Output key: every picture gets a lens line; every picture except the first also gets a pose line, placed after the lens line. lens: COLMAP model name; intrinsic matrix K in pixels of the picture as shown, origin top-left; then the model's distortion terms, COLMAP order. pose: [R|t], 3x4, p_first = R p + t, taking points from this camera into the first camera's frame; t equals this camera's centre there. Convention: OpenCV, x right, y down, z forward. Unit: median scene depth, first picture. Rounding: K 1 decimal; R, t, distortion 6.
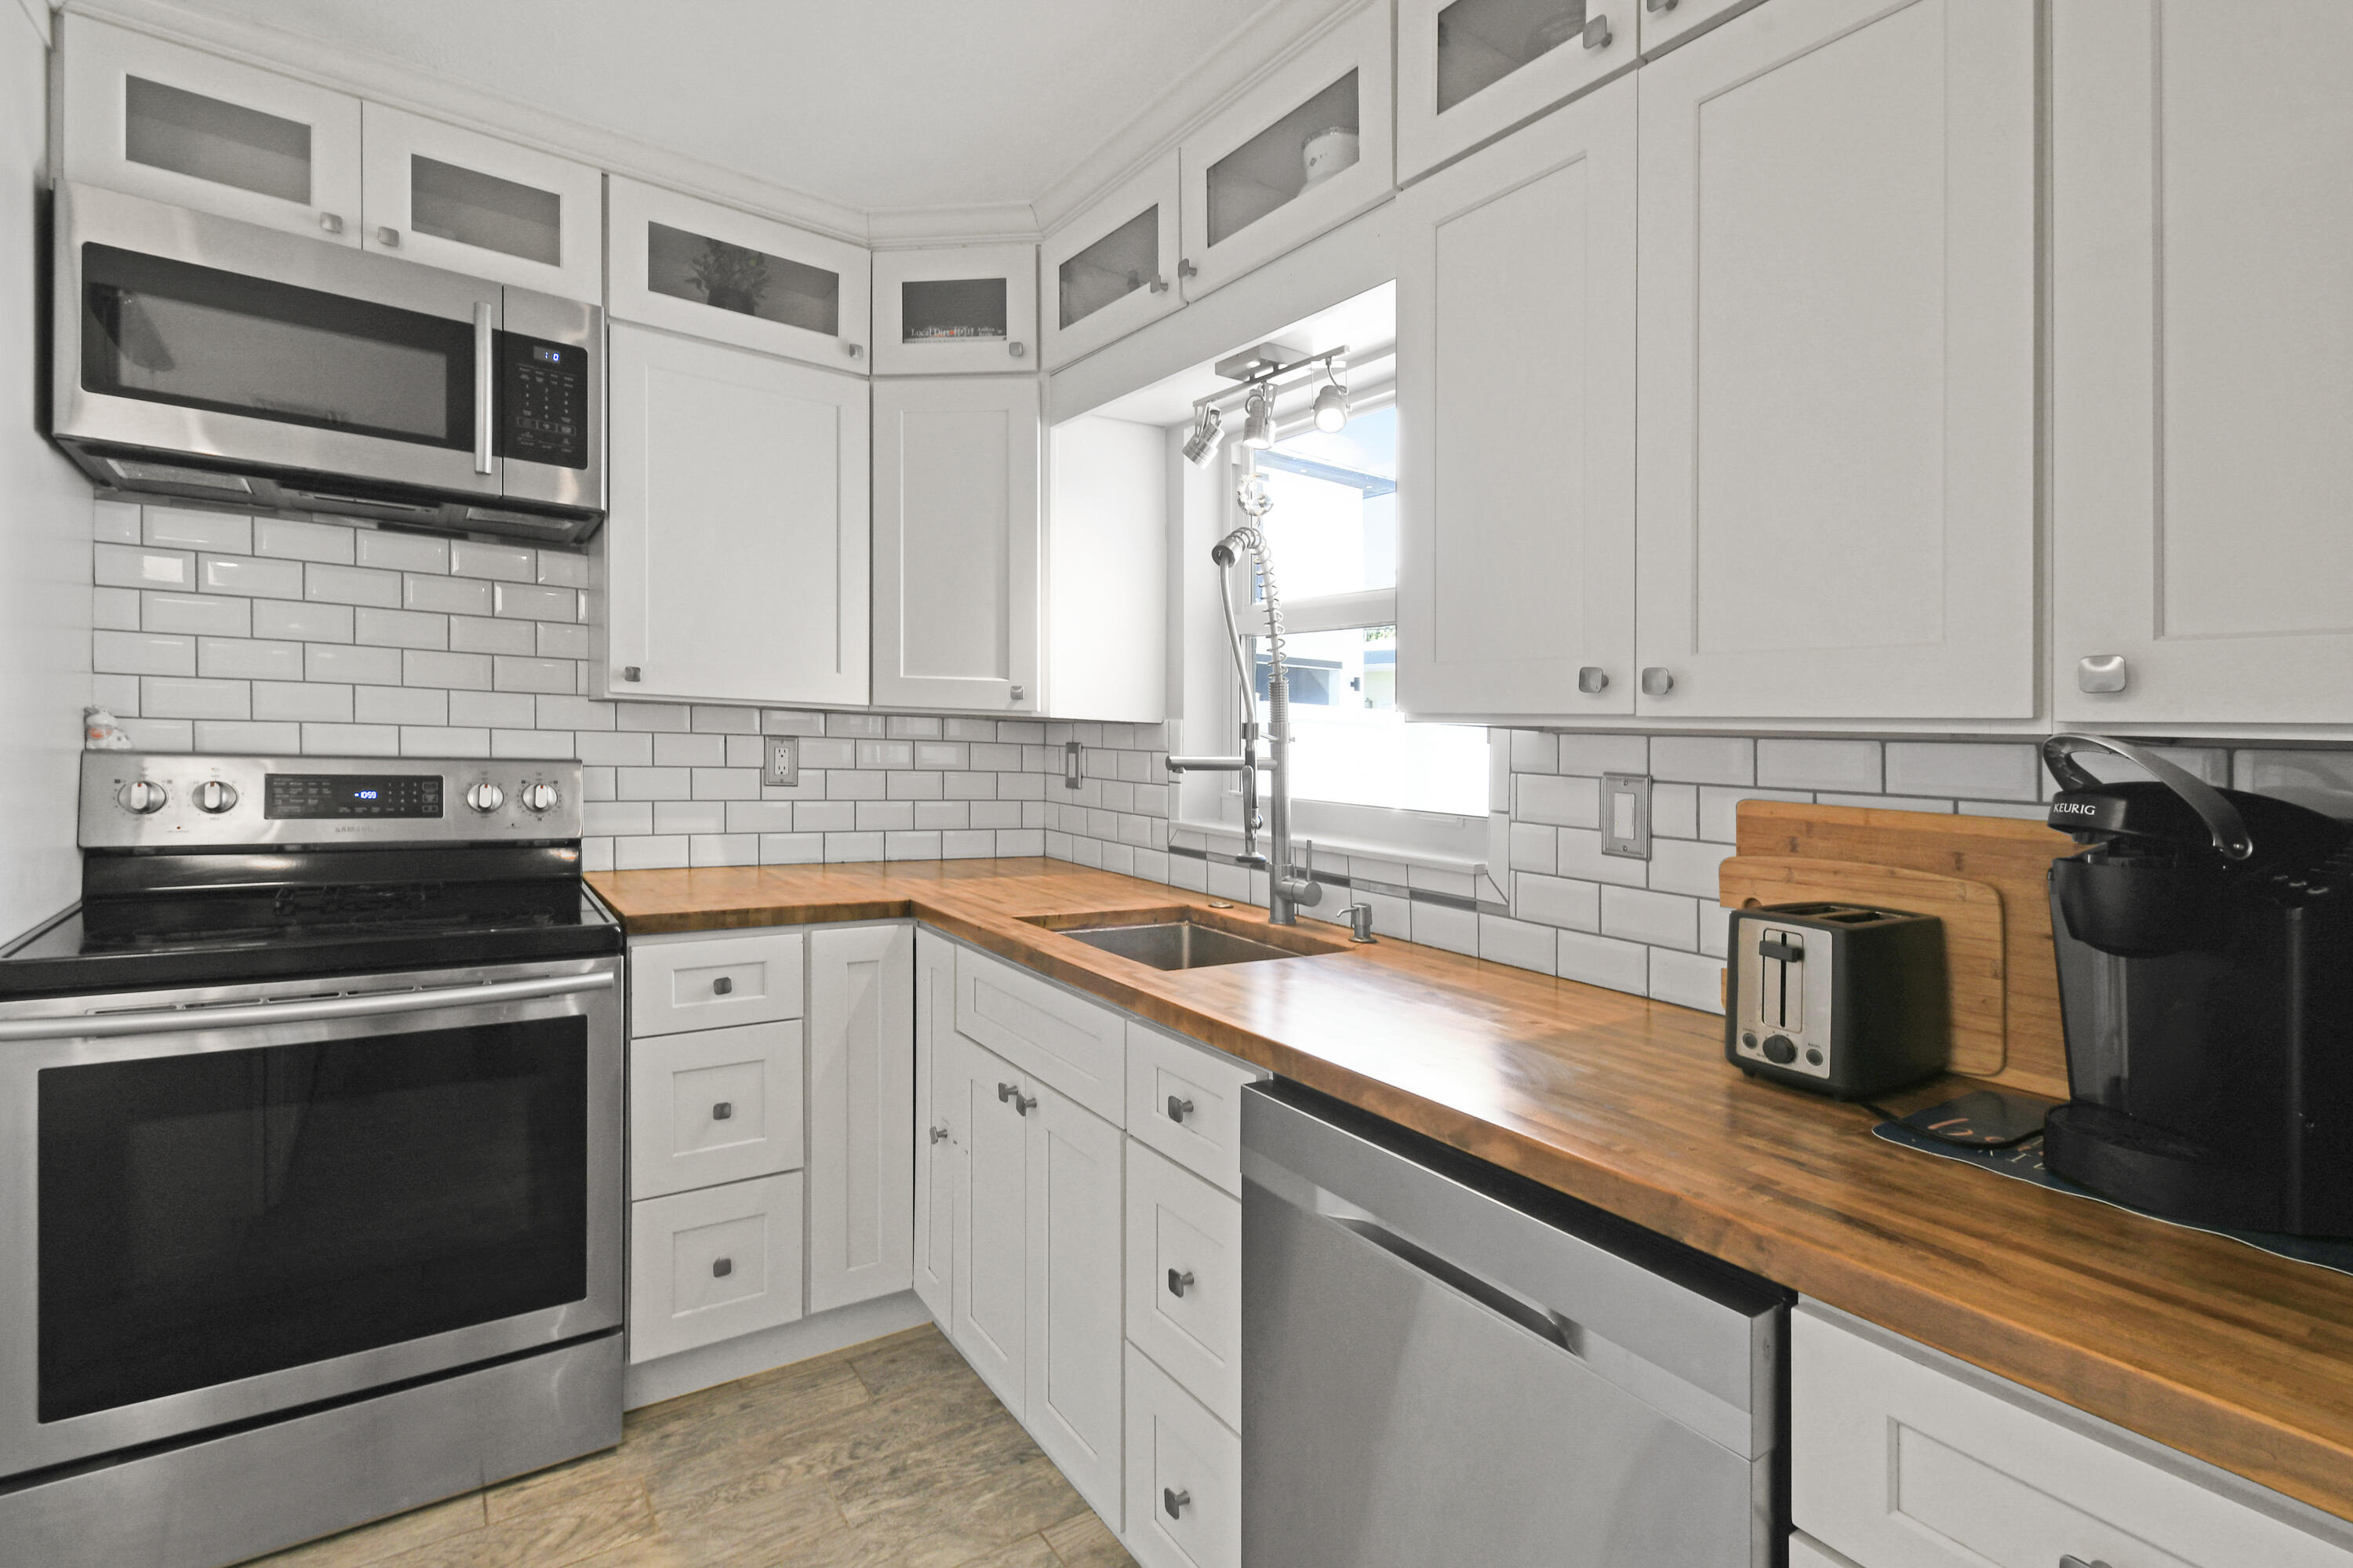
lens RADIAL K [[1085.1, 0, 1176.5], [0, 1085.1, 784.0], [0, 0, 1]] dist [0.001872, 0.000191]
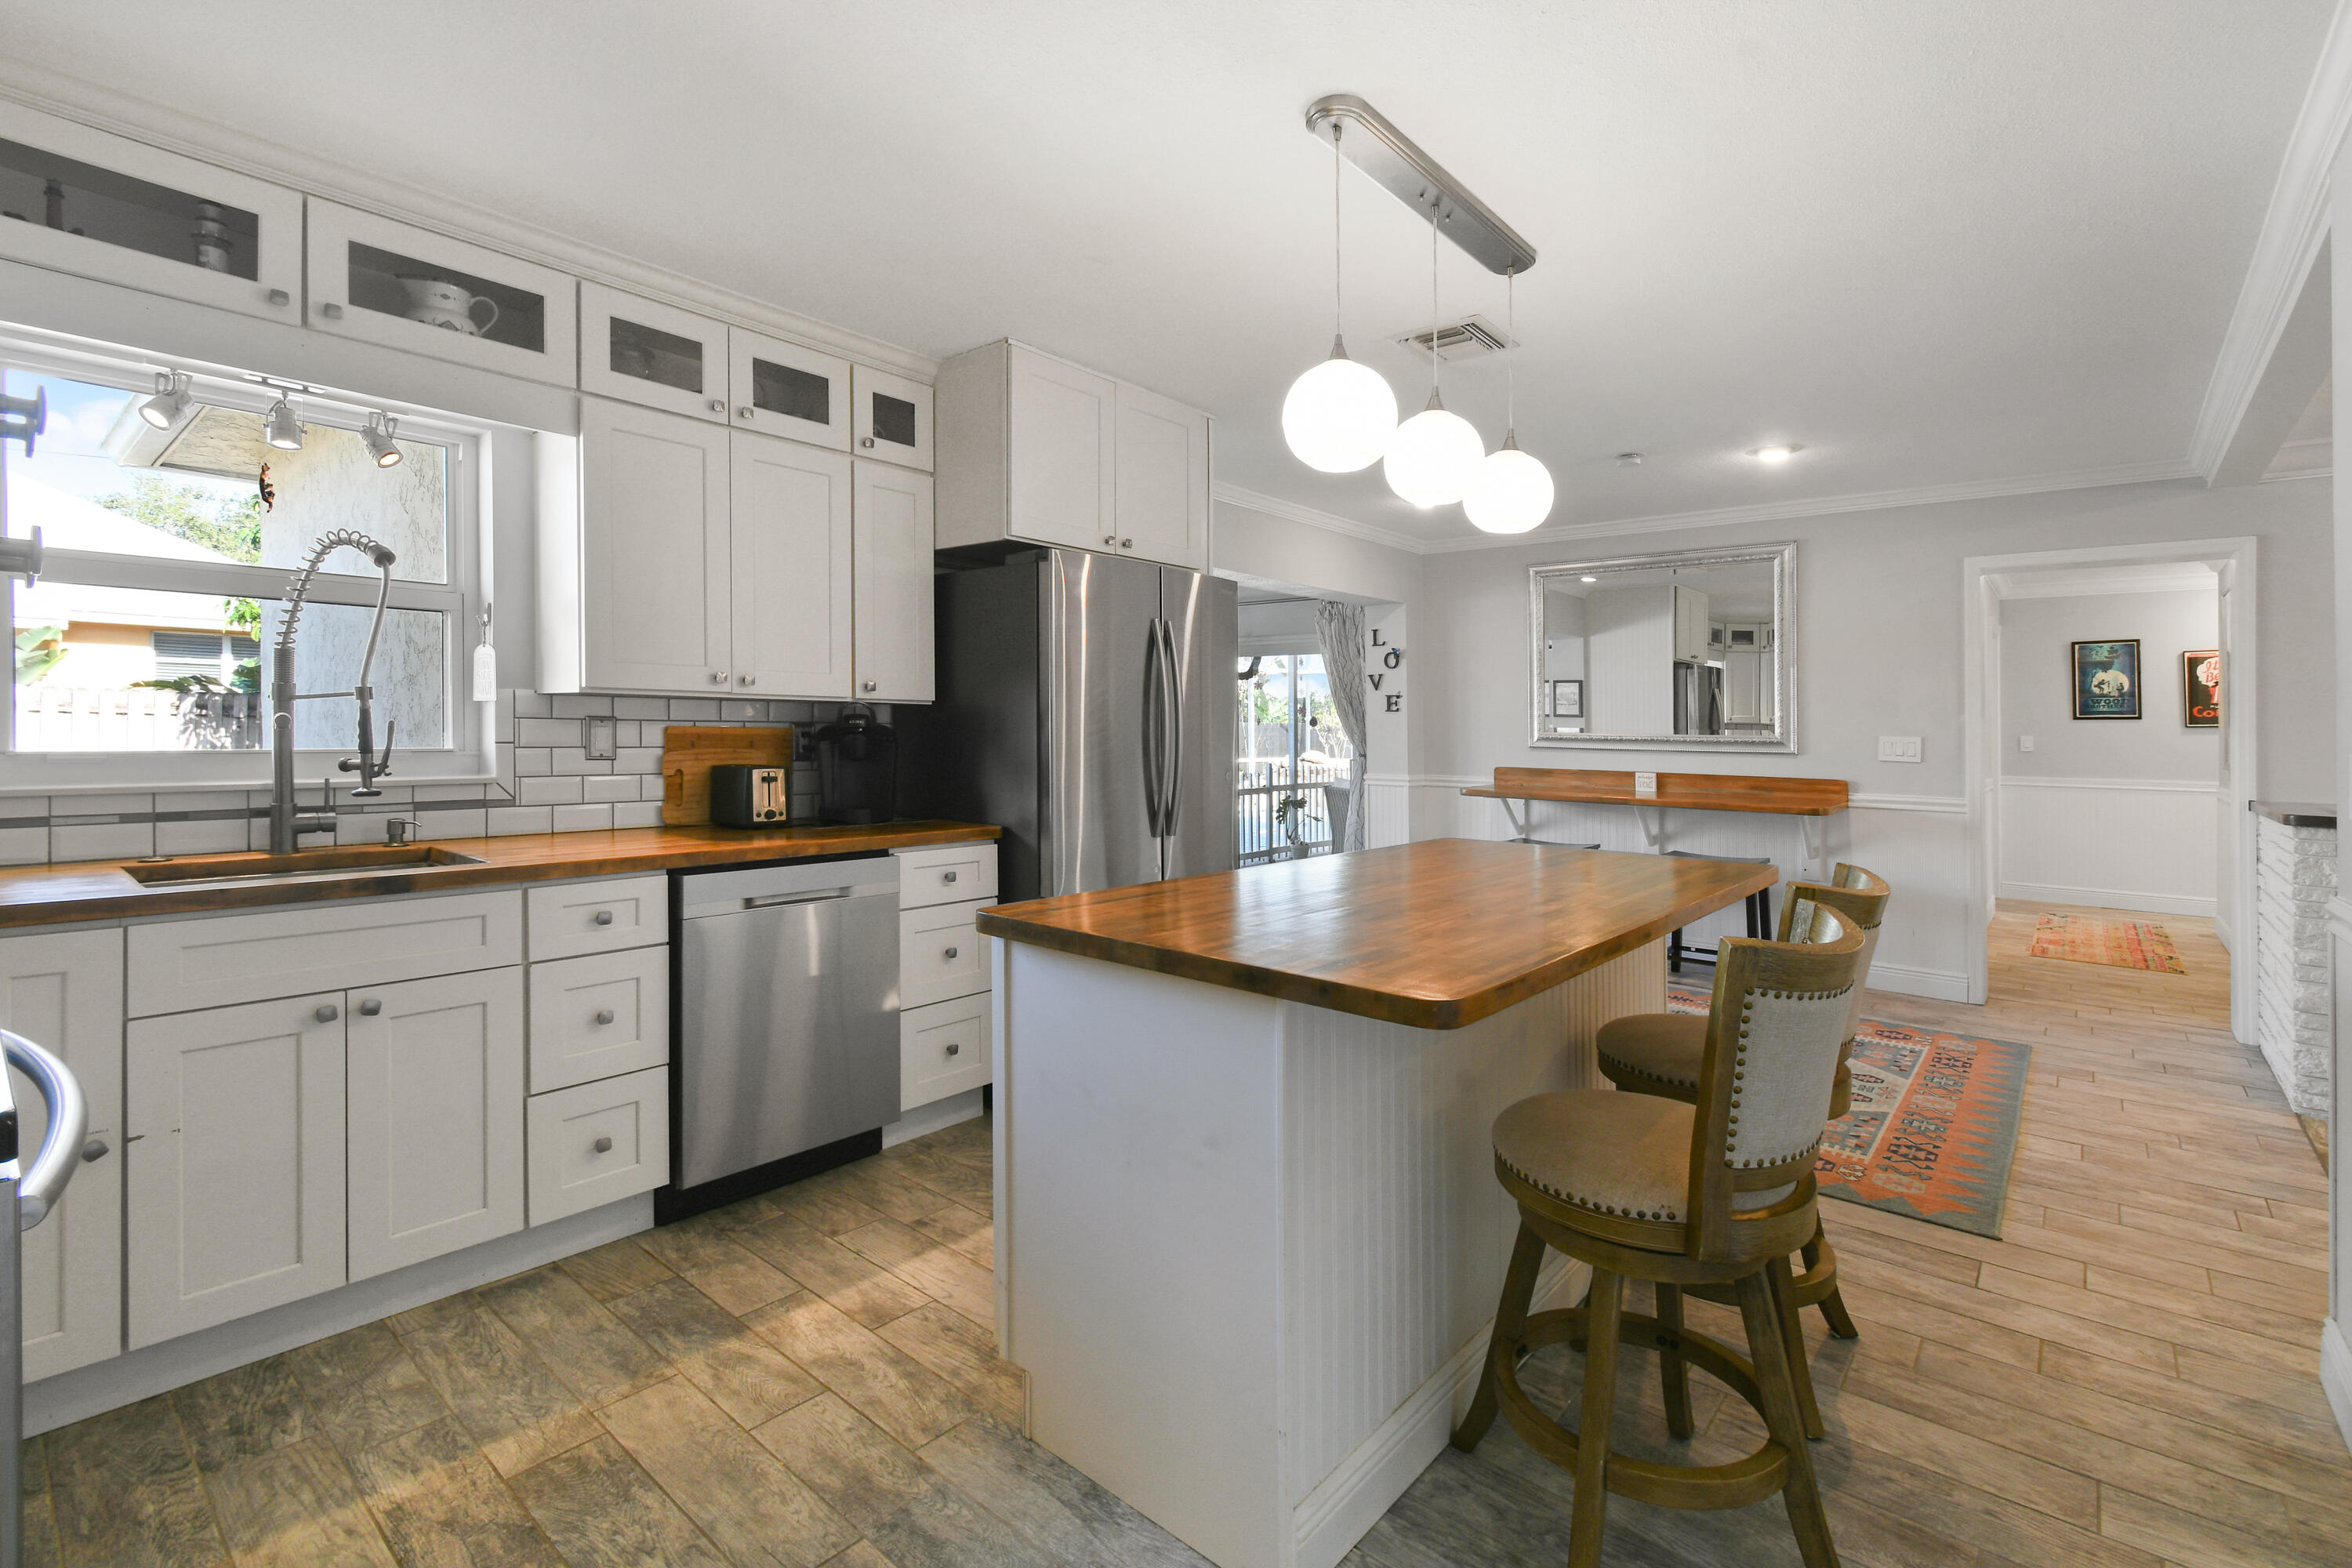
lens RADIAL K [[1060.9, 0, 1200.4], [0, 1060.9, 733.6], [0, 0, 1]] dist [0.000116, -0.000025]
pose [[-0.250263, -0.047006, 0.967036, -1.674923], [0.012067, 0.998592, 0.051663, -0.063936], [-0.968103, 0.024599, -0.249343, 0.435830]]
